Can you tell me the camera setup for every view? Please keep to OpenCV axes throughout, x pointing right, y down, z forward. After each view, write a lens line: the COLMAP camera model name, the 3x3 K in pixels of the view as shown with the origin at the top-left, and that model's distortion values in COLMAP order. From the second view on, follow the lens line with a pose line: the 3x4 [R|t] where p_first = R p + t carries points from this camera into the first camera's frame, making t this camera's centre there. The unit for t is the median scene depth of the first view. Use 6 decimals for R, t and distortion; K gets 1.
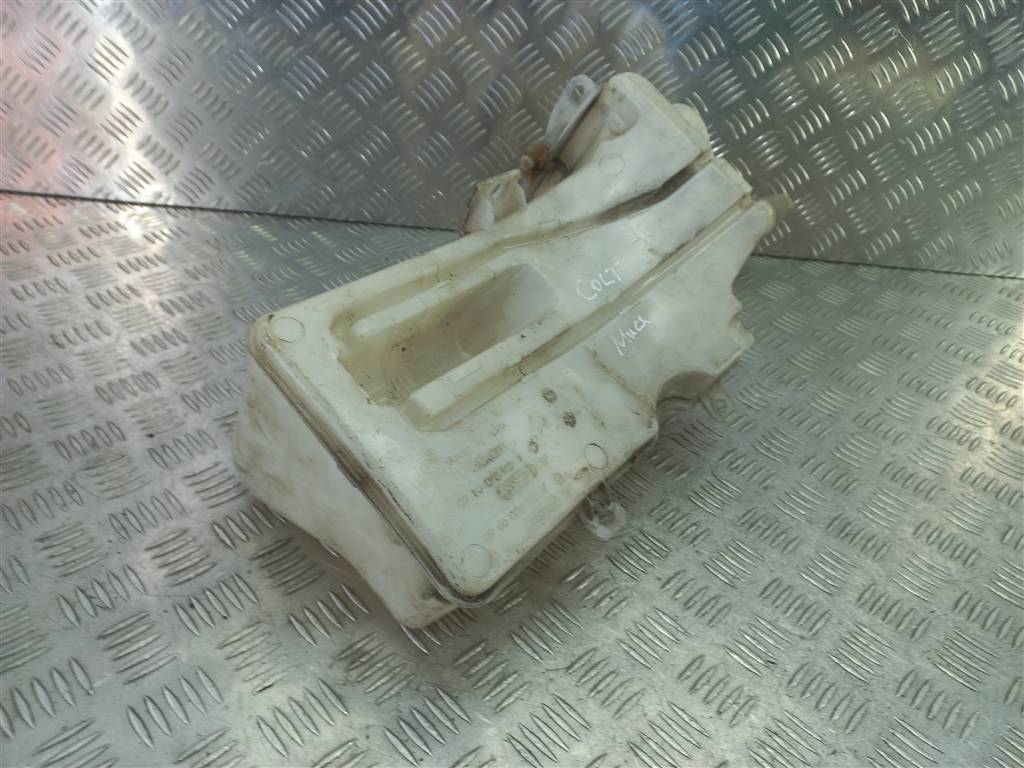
lens RADIAL K [[779.5, 0, 524.2], [0, 779.5, 372.8], [0, 0, 1]] dist [0.010821, 0.019497]
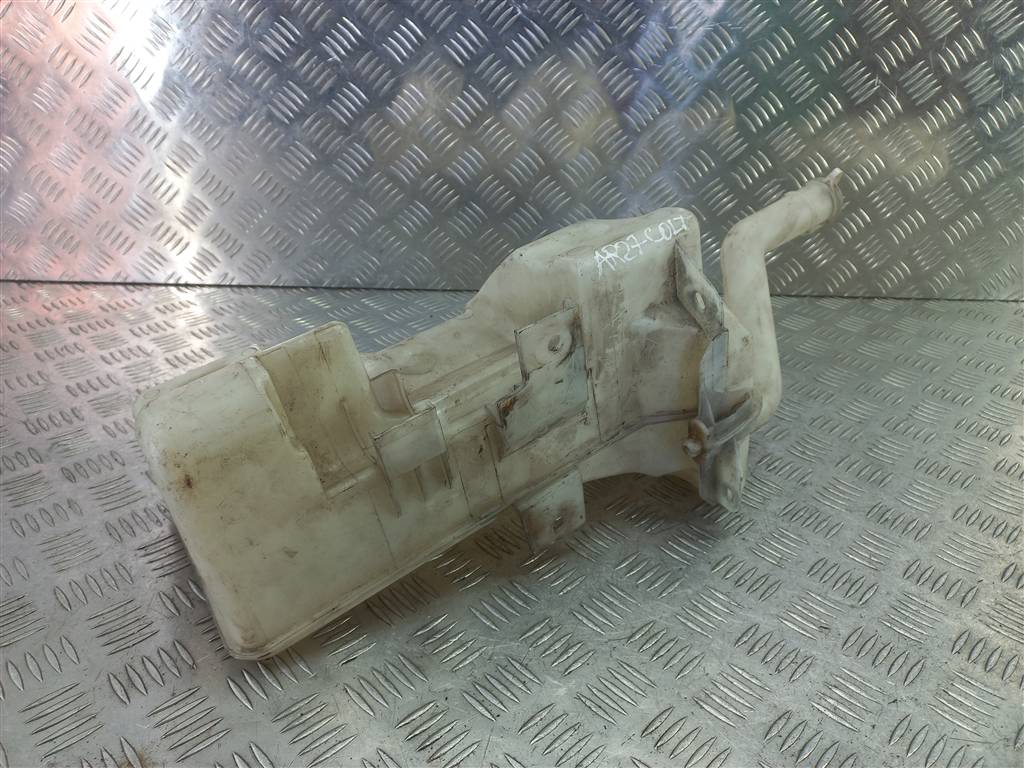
lens RADIAL K [[779.5, 0, 518.9], [0, 779.5, 359.1], [0, 0, 1]] dist [0.010821, 0.019497]
pose [[0.997042, -0.065910, -0.039538, -0.020118], [0.059138, 0.986442, -0.153083, 0.122649], [0.049091, 0.150292, 0.987422, -0.081389]]
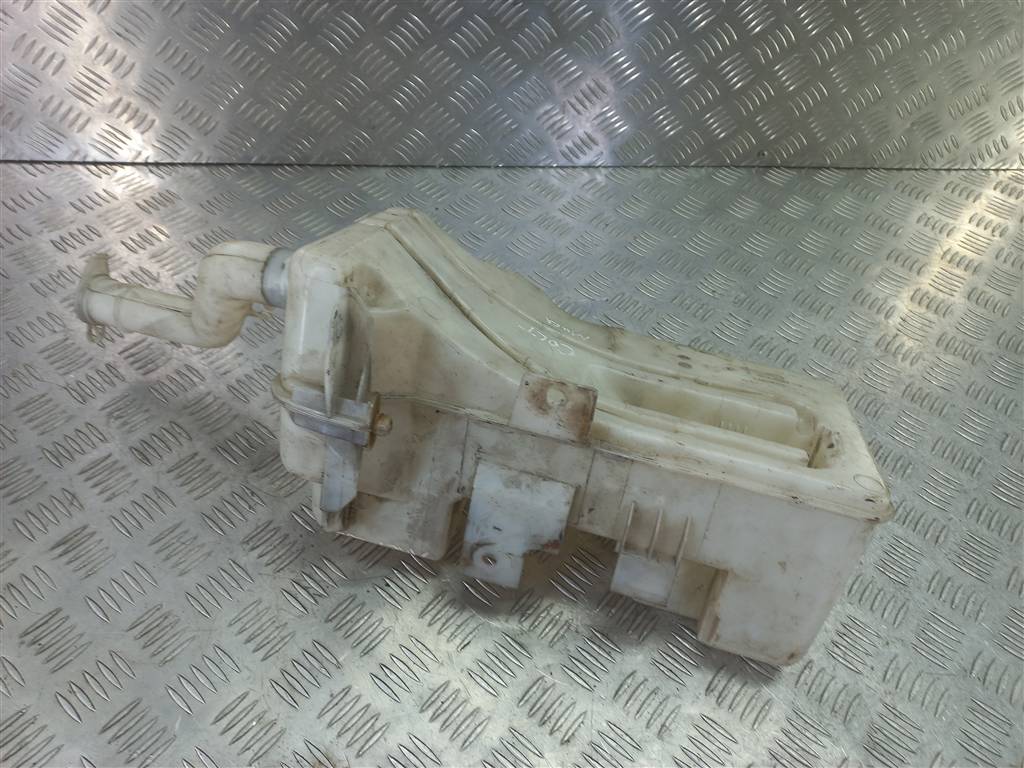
lens RADIAL K [[779.5, 0, 526.0], [0, 779.5, 388.8], [0, 0, 1]] dist [0.010821, 0.019497]
pose [[0.994933, -0.085423, 0.053015, -0.187542], [0.069807, 0.966454, 0.247172, -0.230475], [-0.072350, -0.242219, 0.967520, -0.112523]]
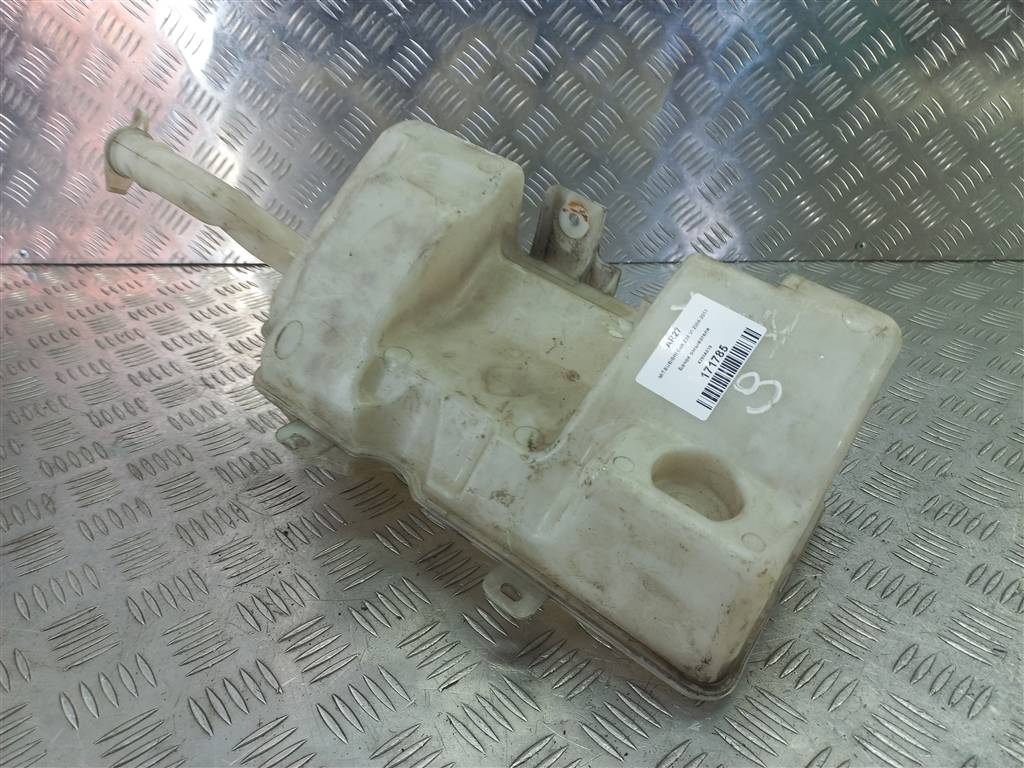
lens RADIAL K [[779.5, 0, 513.6], [0, 779.5, 367.3], [0, 0, 1]] dist [0.010821, 0.019497]
pose [[0.991269, -0.079431, -0.105247, -0.087717], [0.067407, 0.991277, -0.113252, 0.093677], [0.113325, 0.105168, 0.987976, 0.018224]]
